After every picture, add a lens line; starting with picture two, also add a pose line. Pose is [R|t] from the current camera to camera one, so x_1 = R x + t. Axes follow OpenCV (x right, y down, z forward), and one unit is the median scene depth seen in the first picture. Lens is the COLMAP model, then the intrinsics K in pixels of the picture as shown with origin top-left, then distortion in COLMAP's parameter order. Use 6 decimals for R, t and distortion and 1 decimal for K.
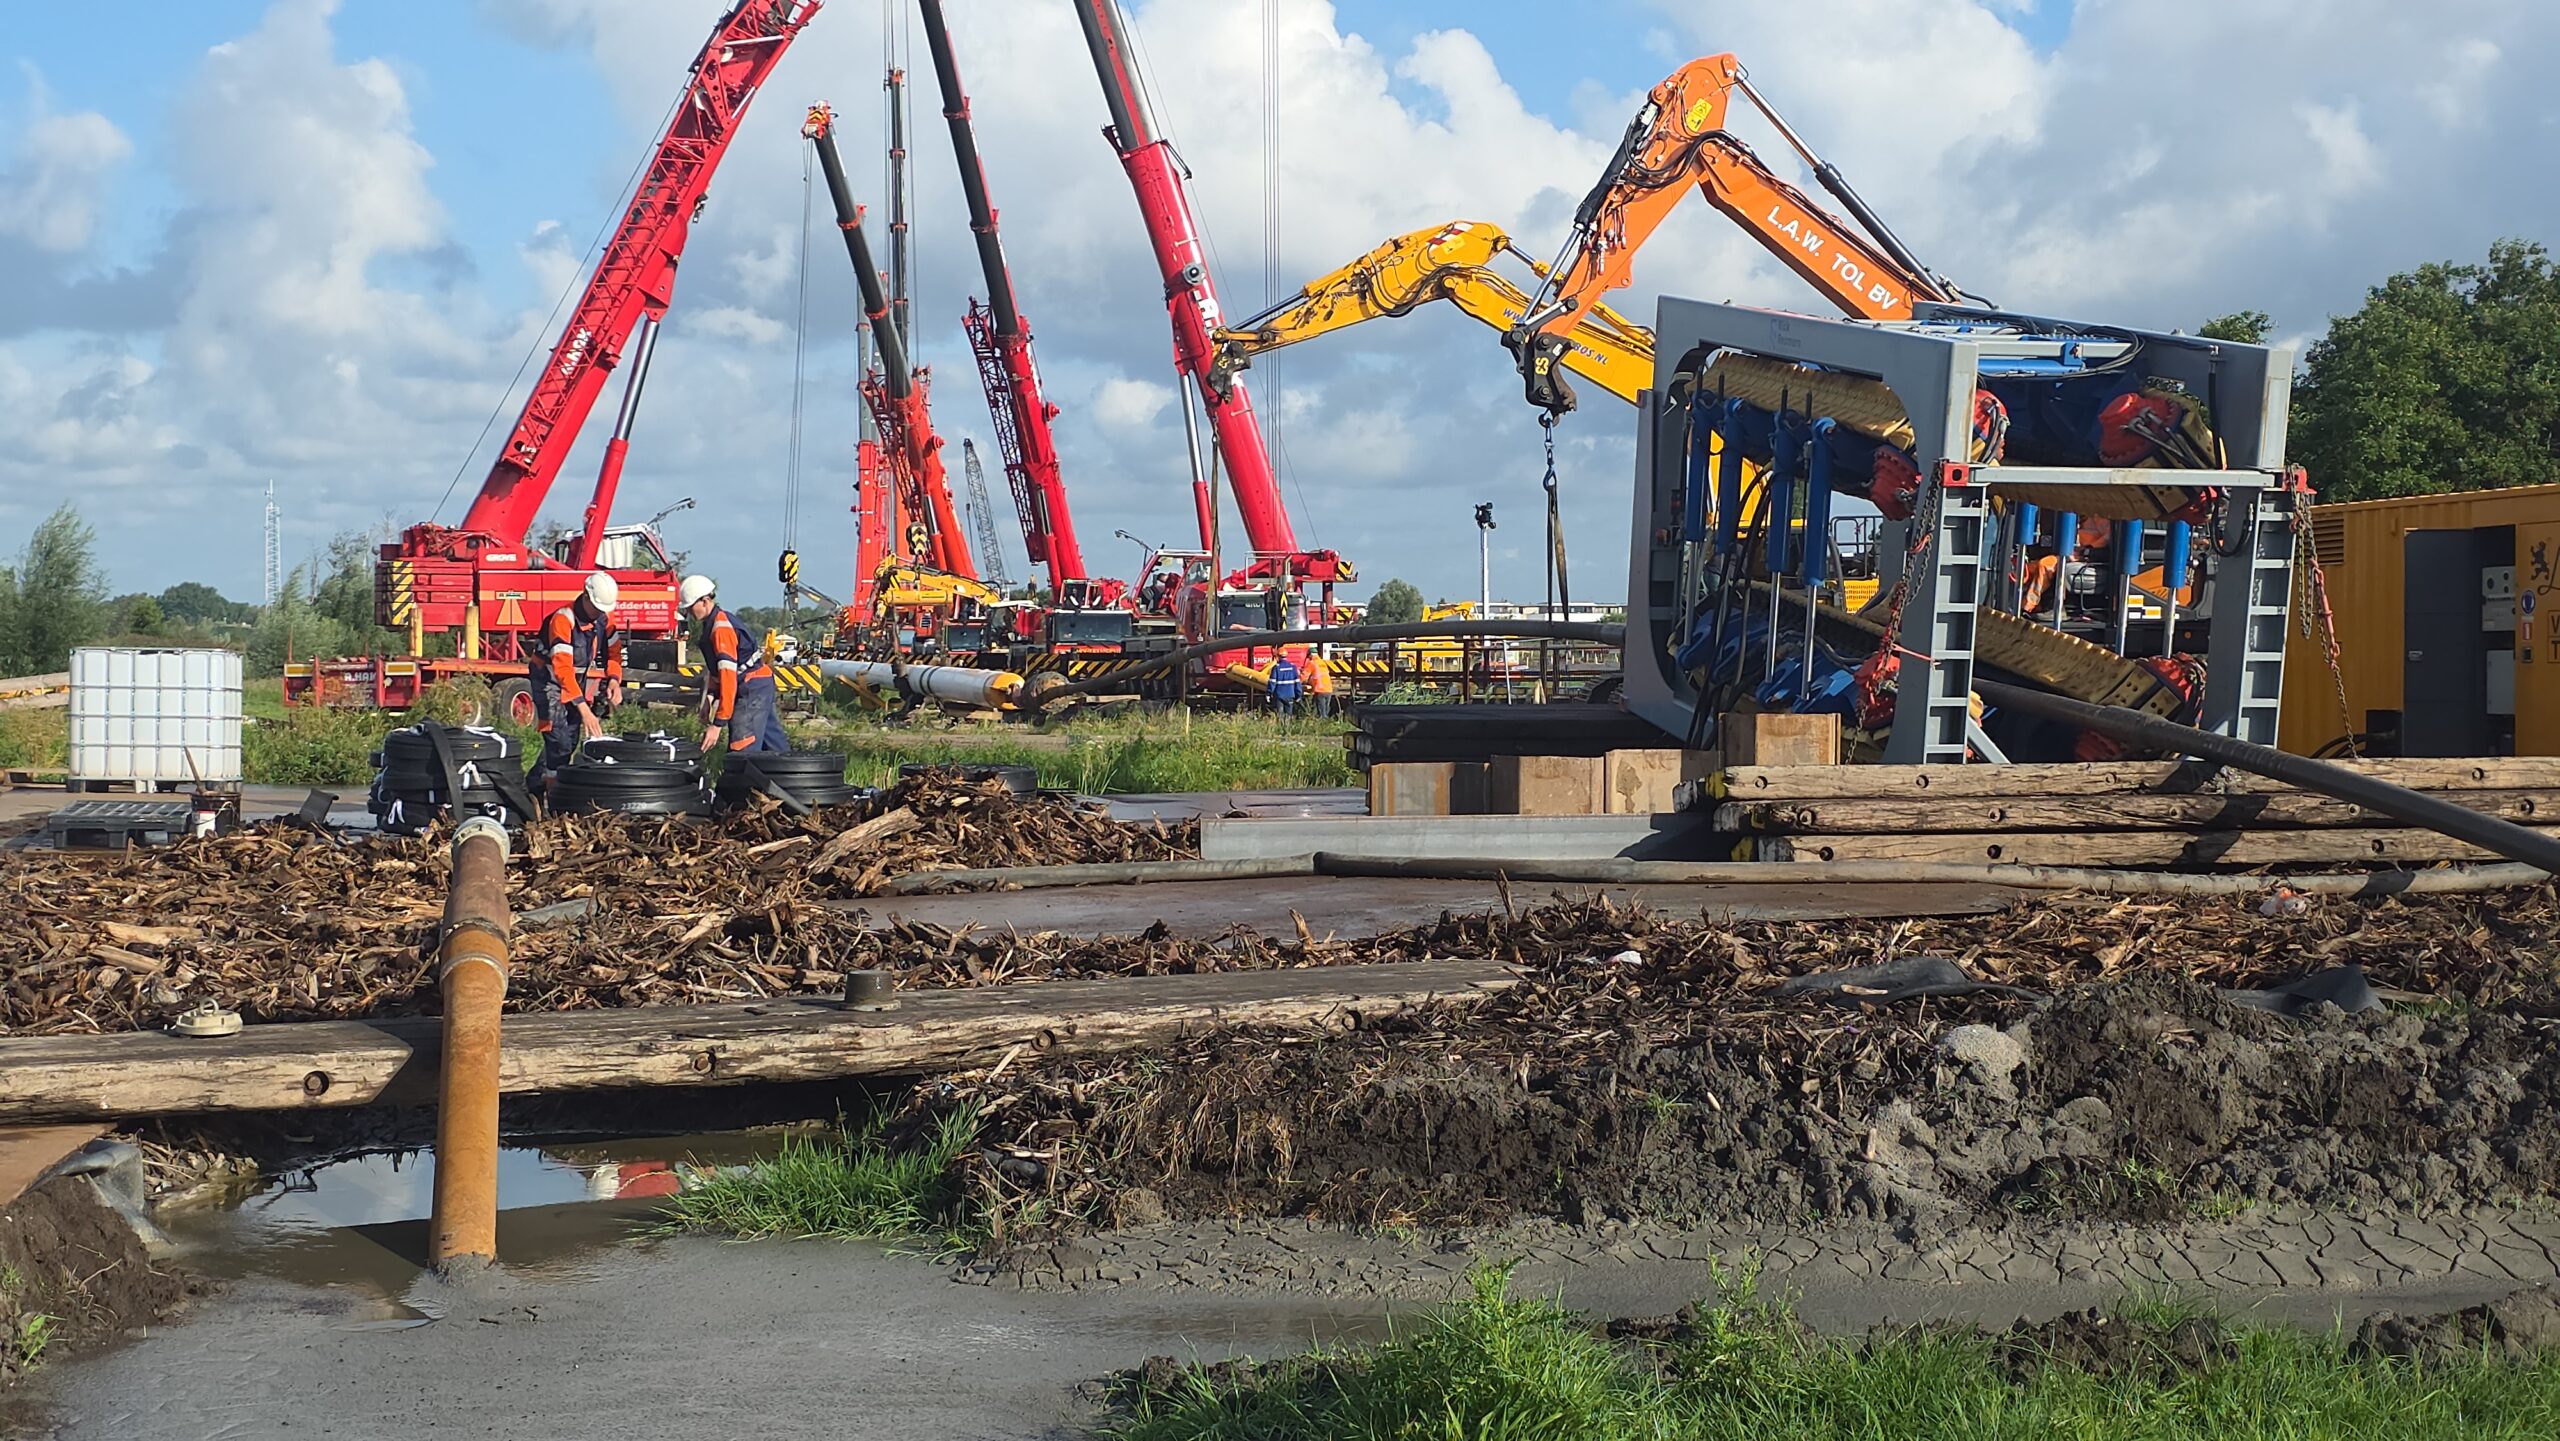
lens RADIAL K [[3446.4, 0, 1280.0], [0, 3446.4, 720.5], [0, 0, 1]] dist [0.177148, -0.531979]
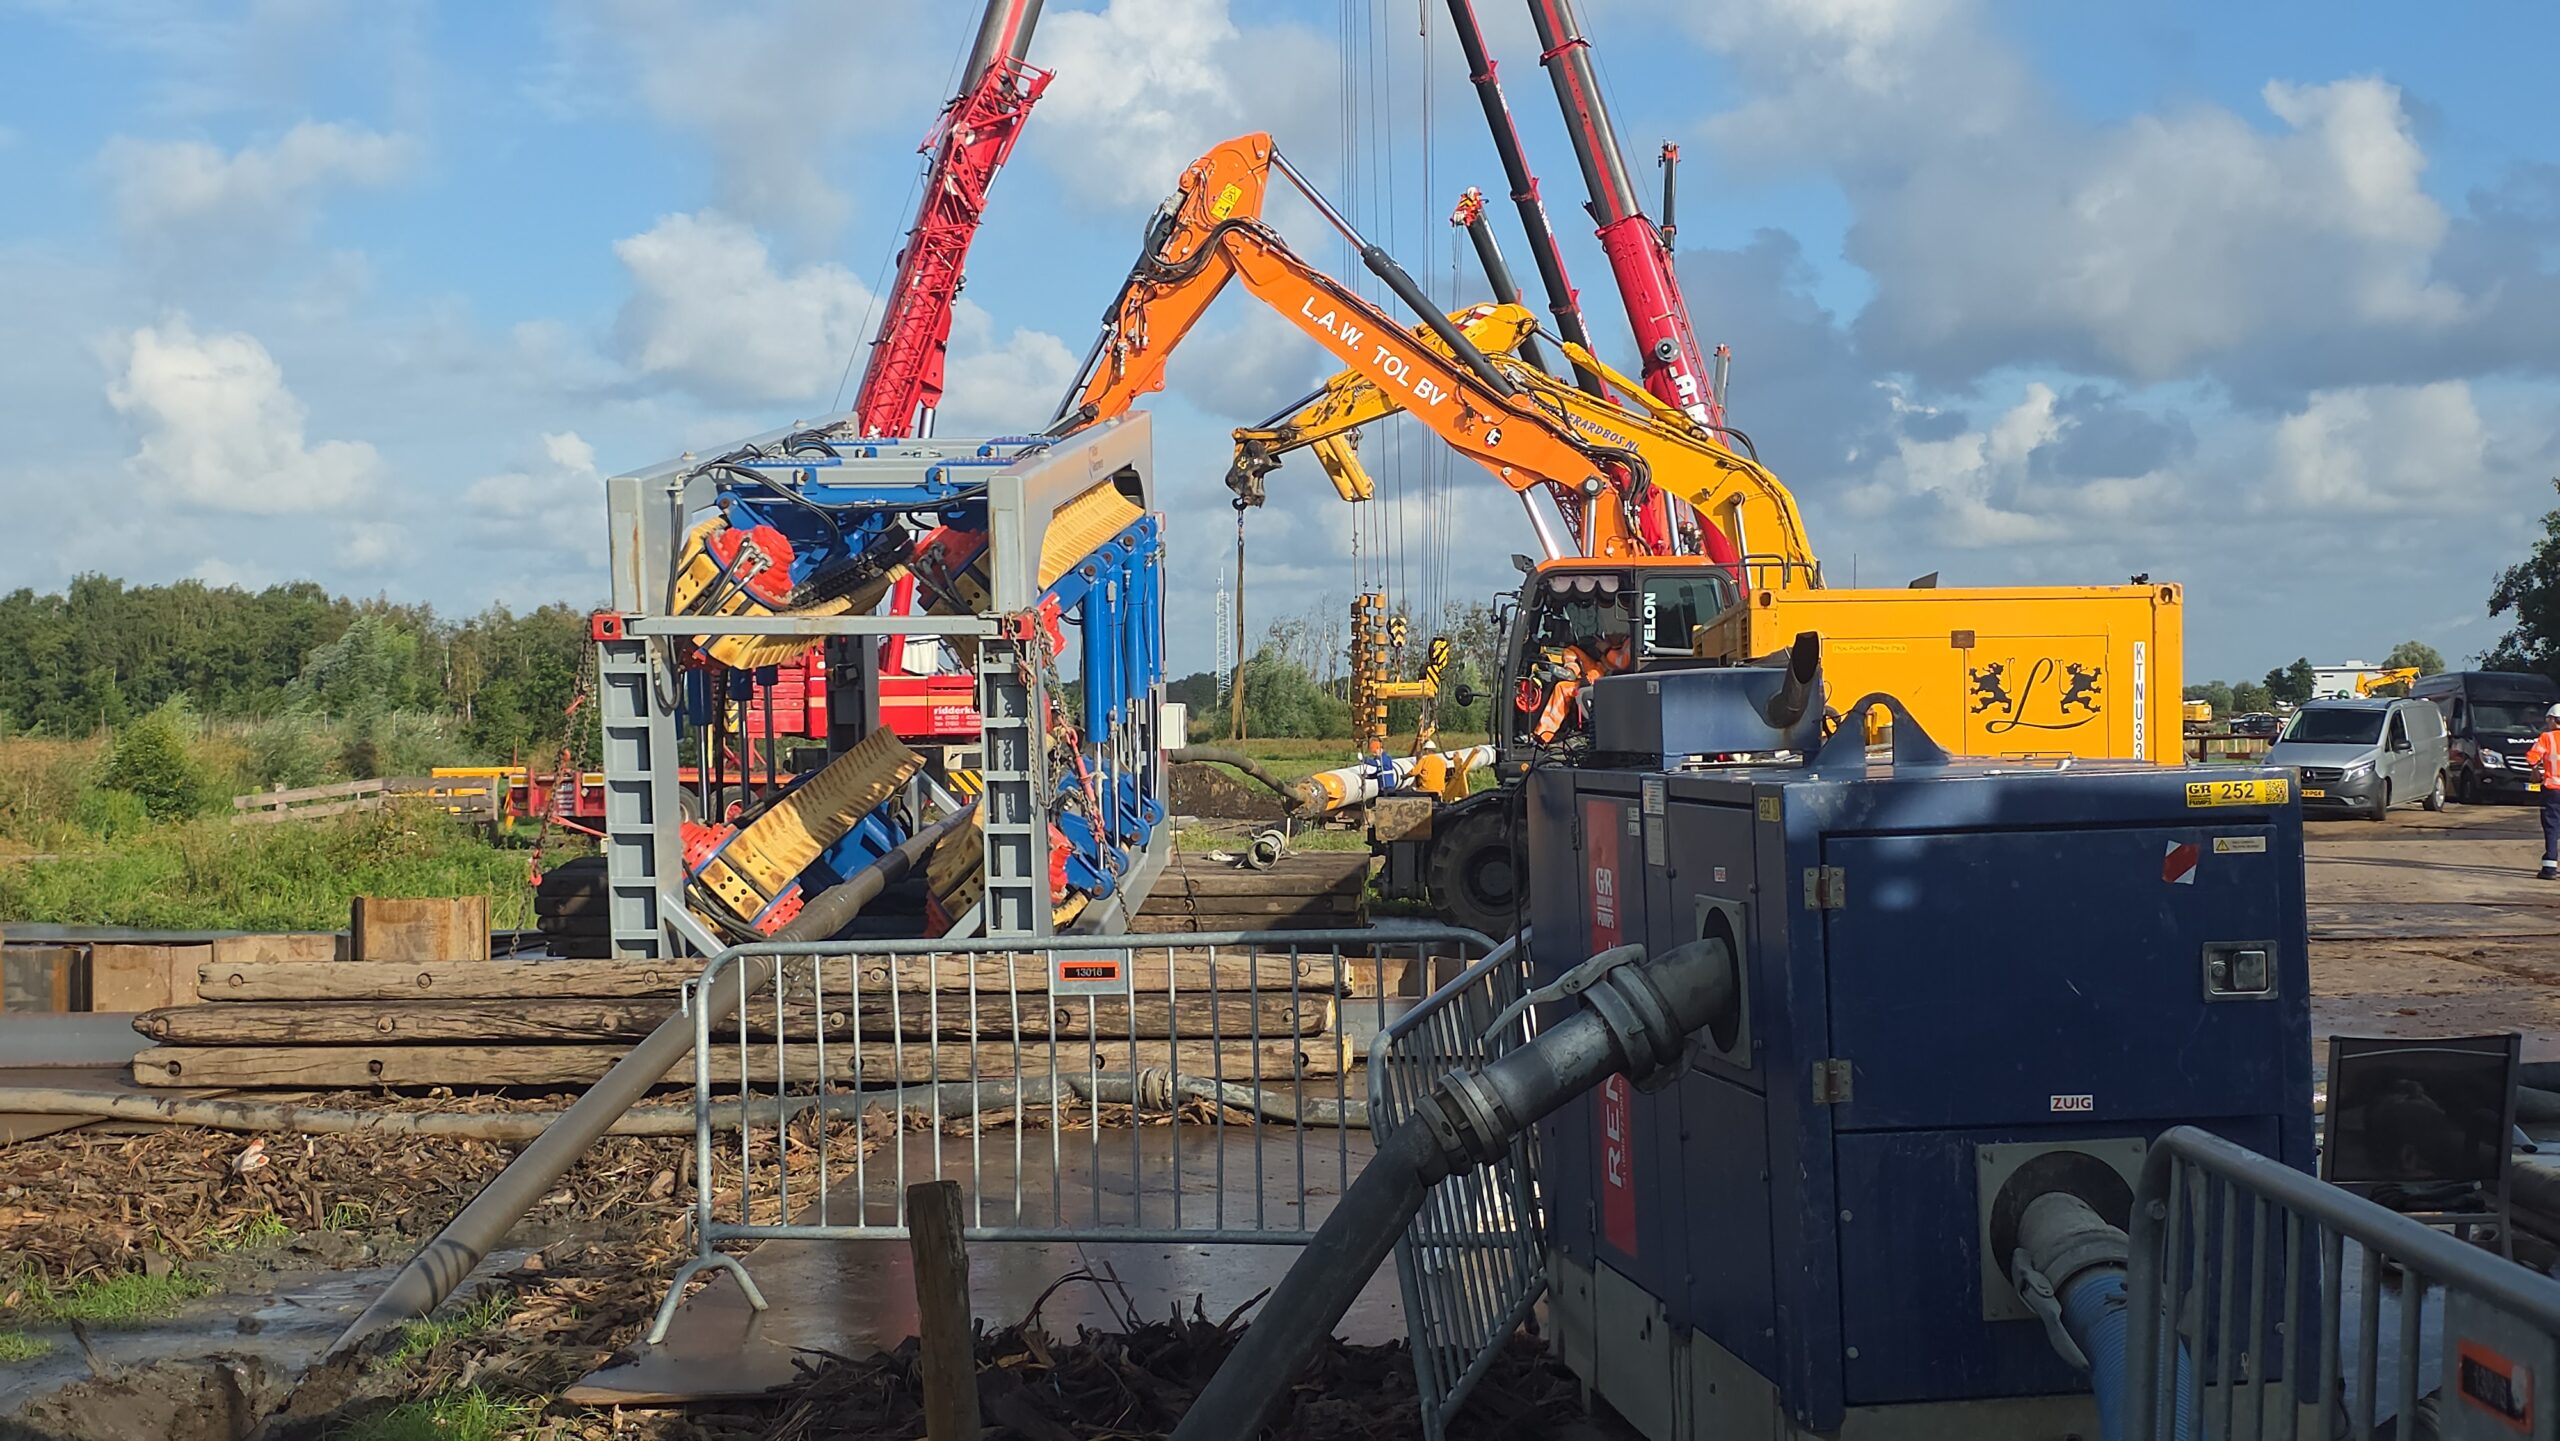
lens RADIAL K [[3426.2, 0, 1275.6], [0, 3426.2, 680.8], [0, 0, 1]] dist [0.234727, -0.723979]
pose [[0.944996, -0.011027, -0.326895, 0.701786], [0.001258, 0.999547, -0.030082, -0.032941], [0.327078, 0.028016, 0.944582, 0.238843]]
